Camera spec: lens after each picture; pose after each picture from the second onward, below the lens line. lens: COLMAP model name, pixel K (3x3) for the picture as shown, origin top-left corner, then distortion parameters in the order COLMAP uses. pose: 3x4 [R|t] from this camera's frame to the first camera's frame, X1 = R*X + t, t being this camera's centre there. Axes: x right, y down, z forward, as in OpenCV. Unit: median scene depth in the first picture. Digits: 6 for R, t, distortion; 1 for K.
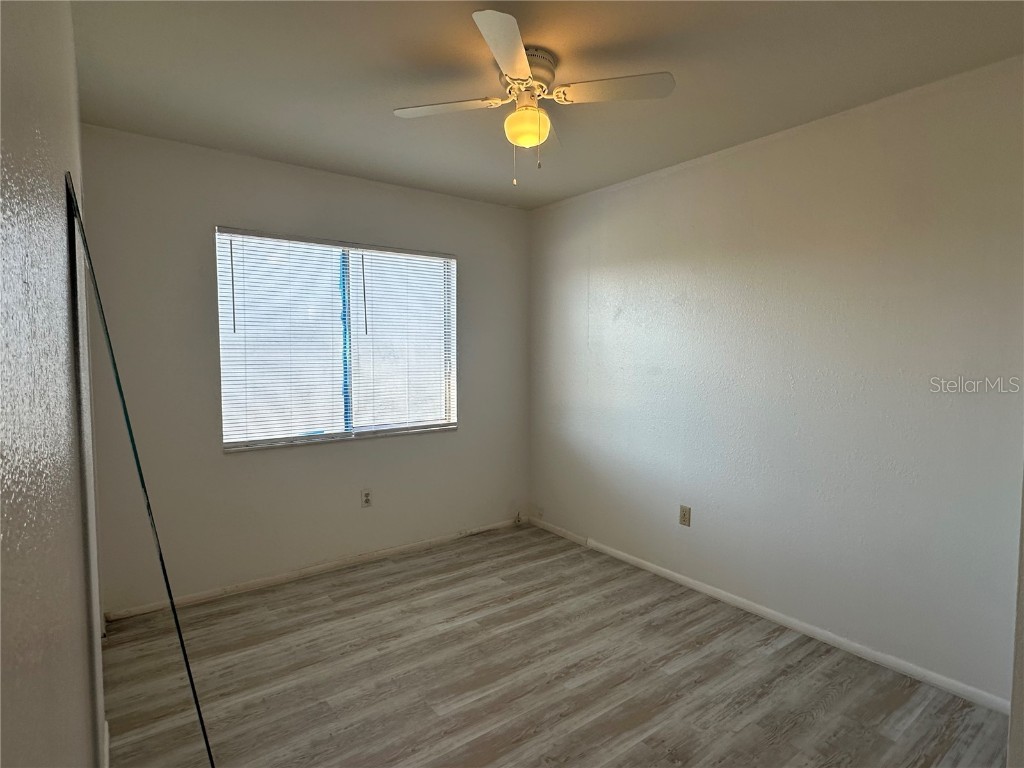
lens RADIAL K [[551.6, 0, 513.1], [0, 551.6, 388.1], [0, 0, 1]] dist [-0.003577, 0.002577]
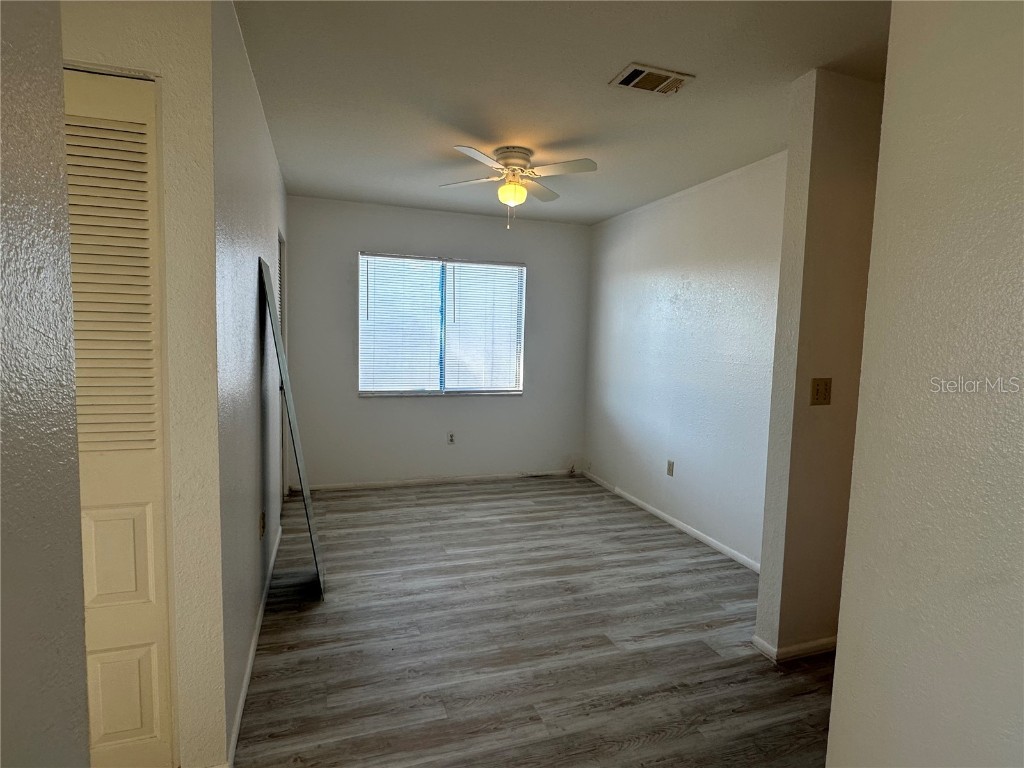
lens RADIAL K [[551.6, 0, 513.1], [0, 551.6, 388.1], [0, 0, 1]] dist [-0.003577, 0.002577]
pose [[0.950479, 0.053320, -0.306180, 0.355737], [-0.047153, 0.998509, 0.027508, 0.028315], [0.307190, -0.011708, 0.951576, -0.339090]]
